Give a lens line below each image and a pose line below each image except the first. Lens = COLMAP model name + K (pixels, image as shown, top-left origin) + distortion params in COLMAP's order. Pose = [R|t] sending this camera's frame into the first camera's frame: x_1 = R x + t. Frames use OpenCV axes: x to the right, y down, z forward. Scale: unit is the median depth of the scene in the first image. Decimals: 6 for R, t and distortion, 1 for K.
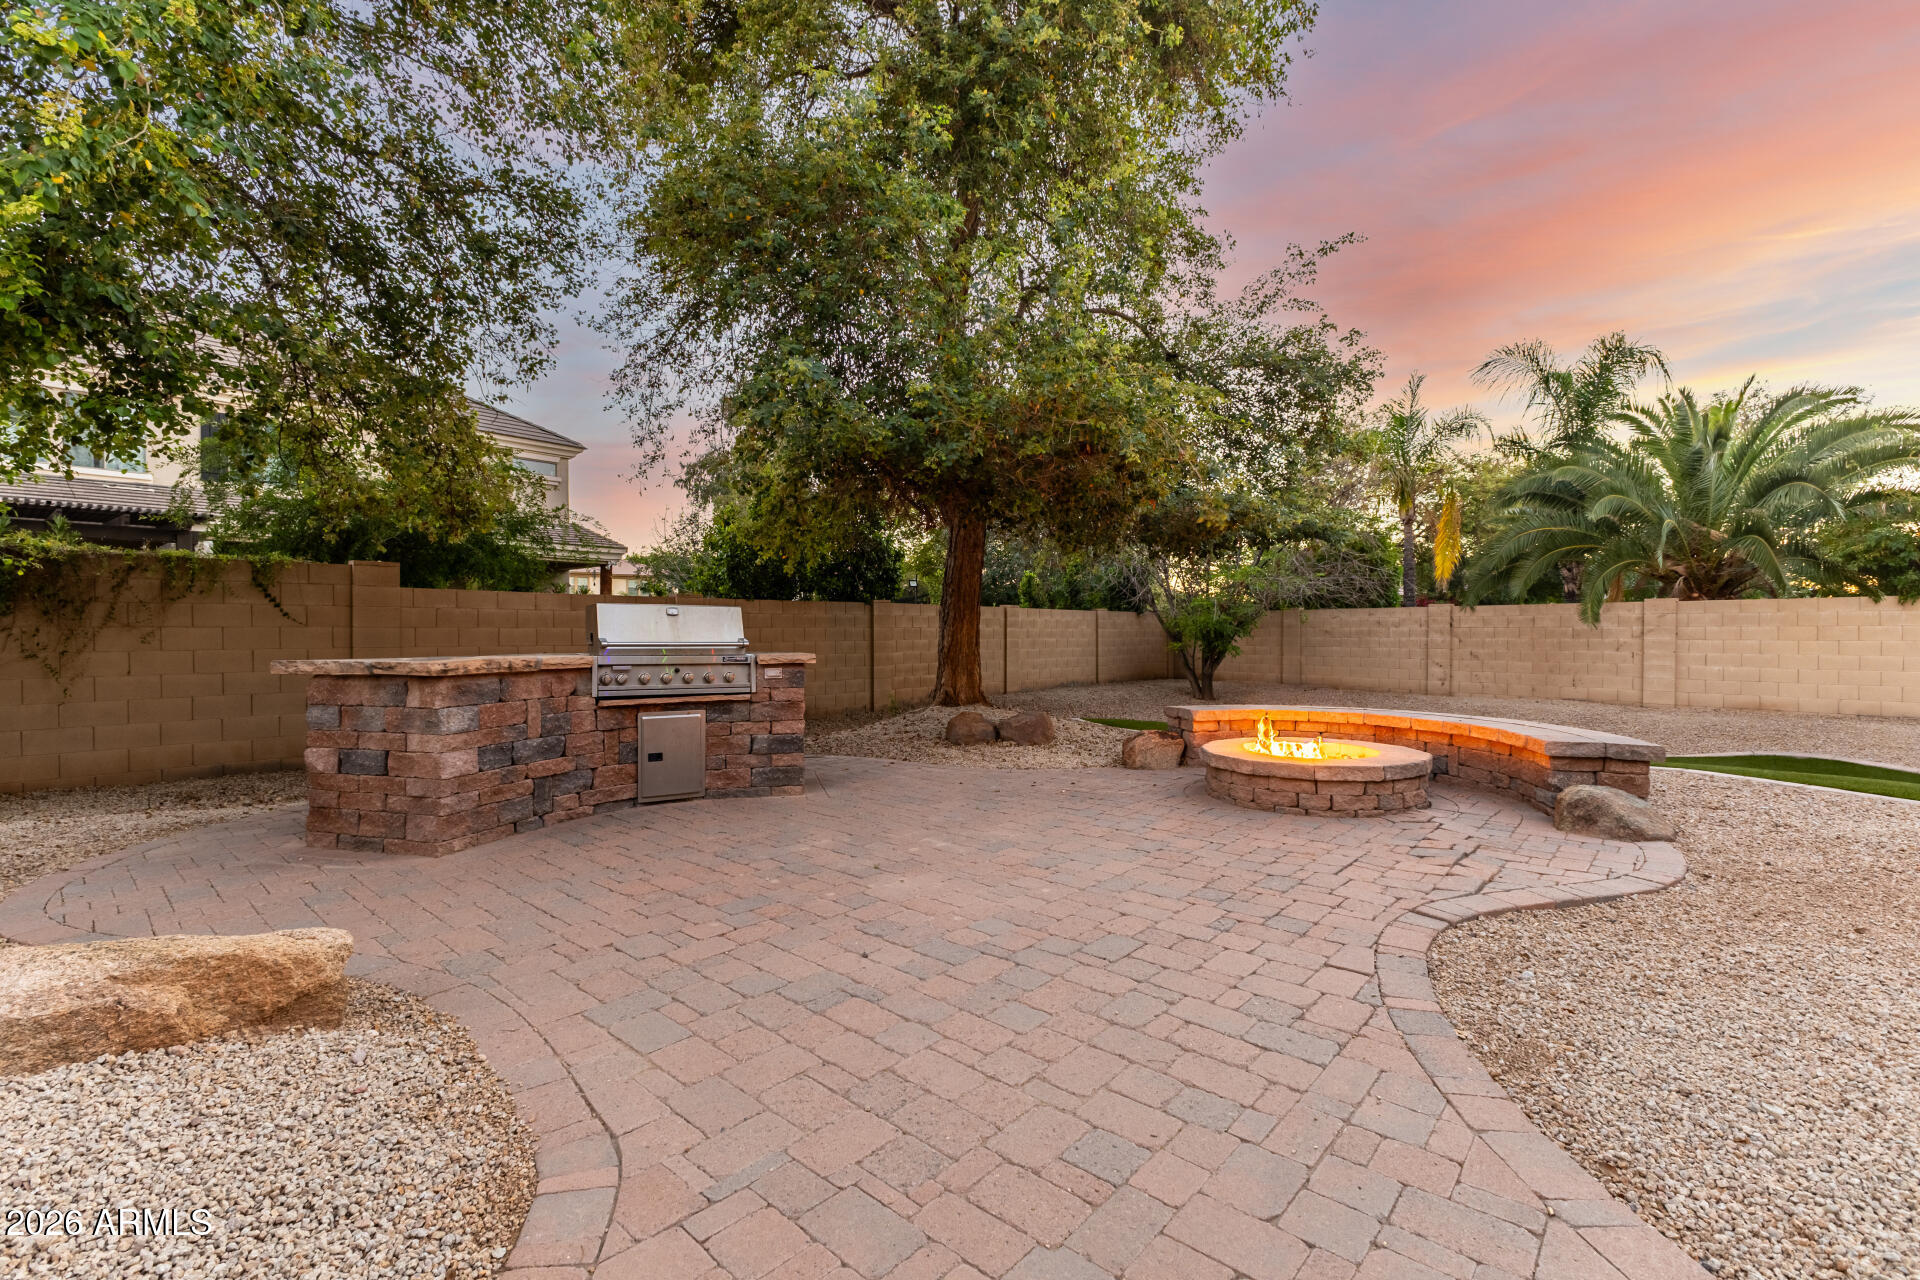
lens RADIAL K [[829.5, 0, 951.1], [0, 829.5, 638.8], [0, 0, 1]] dist [0.006937, -0.001222]
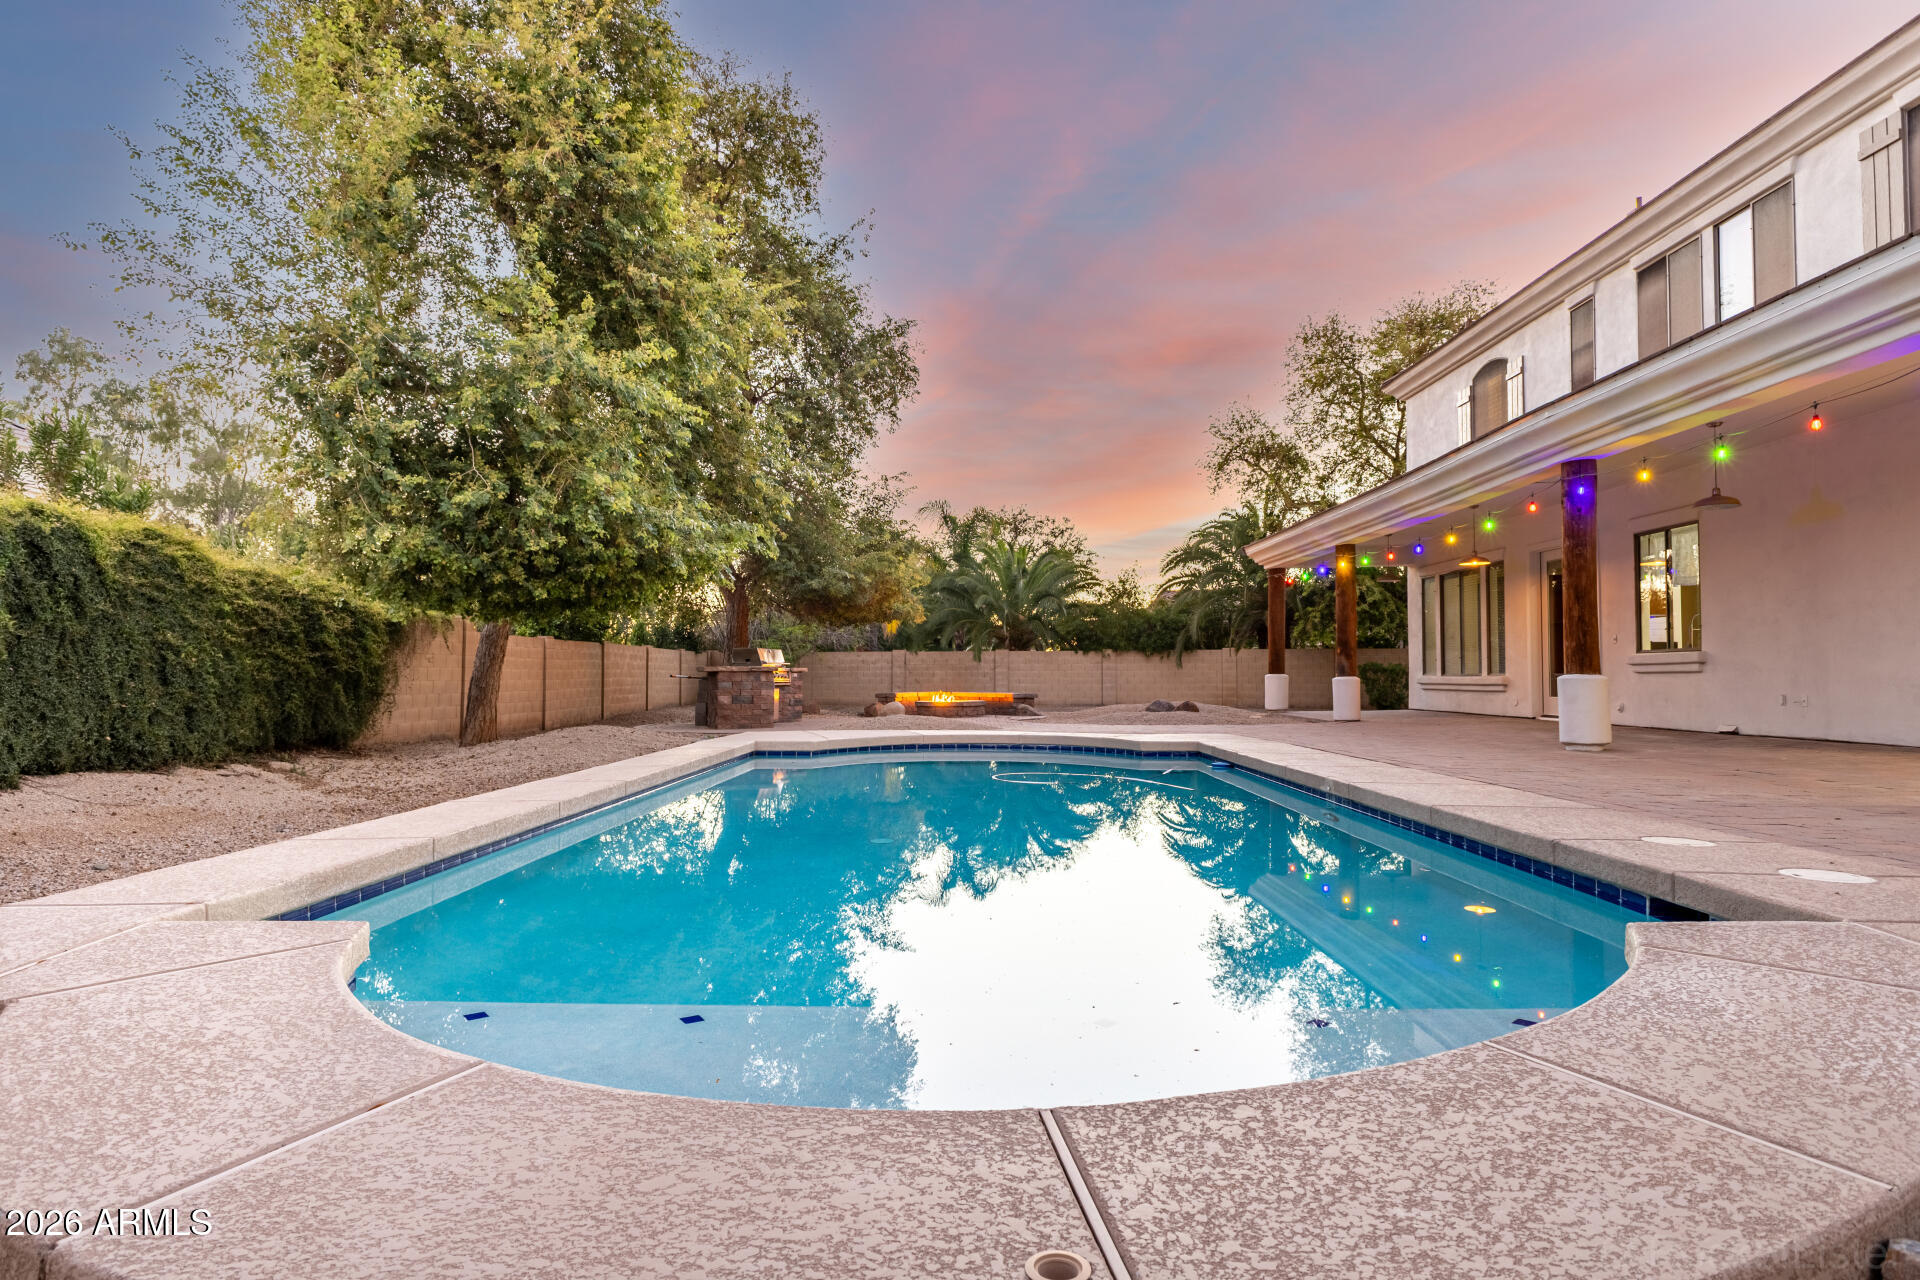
lens RADIAL K [[1070.5, 0, 958.4], [0, 1070.5, 640.0], [0, 0, 1]] dist [-0.002831, -0.003168]
pose [[0.745684, 0.023491, 0.665886, -0.854430], [0.004821, 0.999162, -0.040647, 0.029106], [-0.666282, 0.033520, 0.744946, -0.763379]]
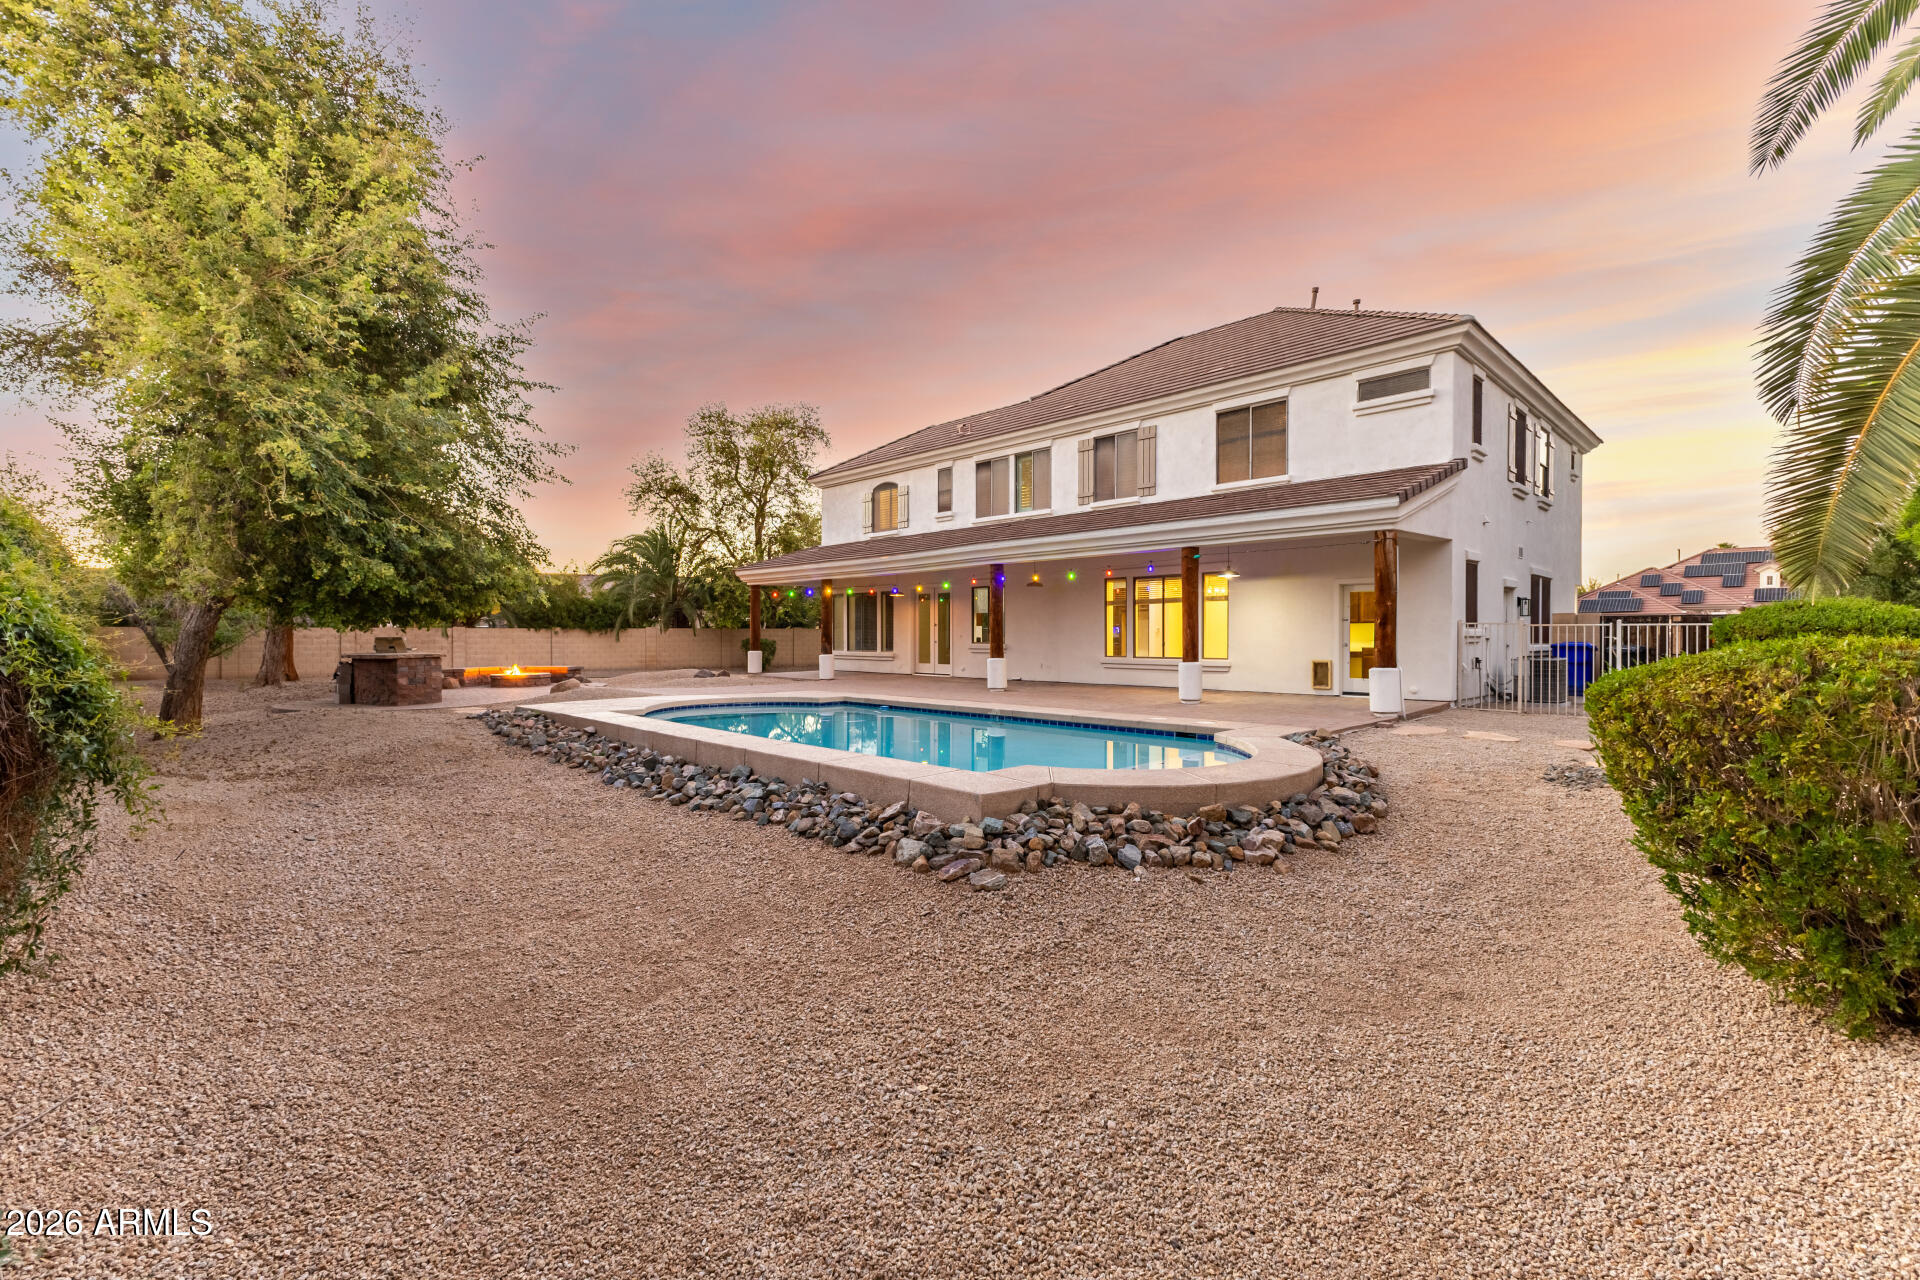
lens RADIAL K [[829.5, 0, 955.9], [0, 829.5, 636.8], [0, 0, 1]] dist [0.006937, -0.001222]
pose [[0.067312, -0.001989, 0.997730, -1.345765], [0.009429, 0.999955, 0.001358, -0.010241], [-0.997687, 0.009317, 0.067328, -0.531125]]
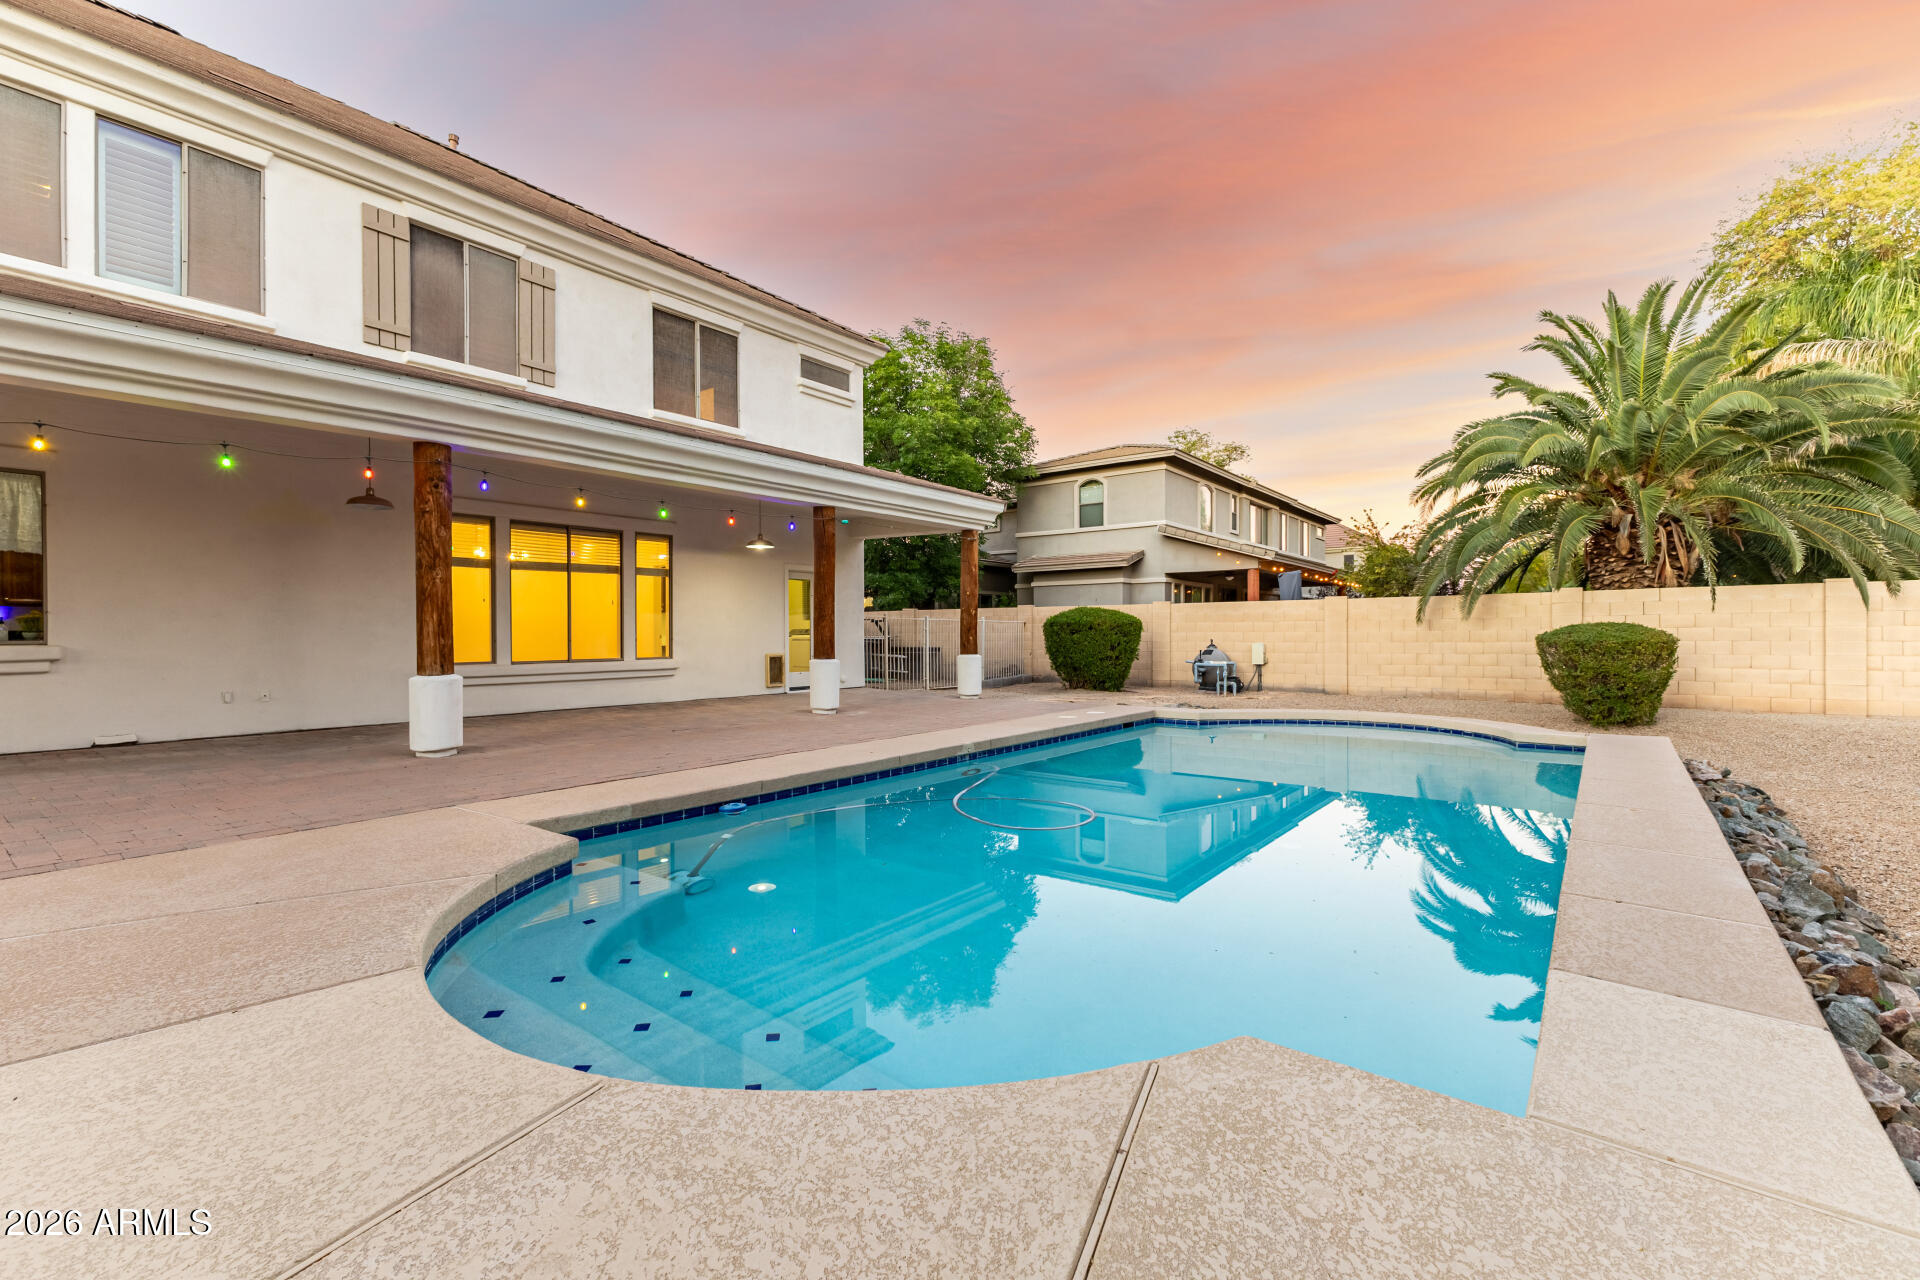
lens RADIAL K [[829.5, 0, 952.2], [0, 829.5, 636.7], [0, 0, 1]] dist [0.006937, -0.001222]
pose [[-0.997356, 0.006207, -0.072401, -0.342804], [0.005397, 0.999921, 0.011368, -0.003042], [0.072466, 0.010948, -0.997311, 0.041552]]
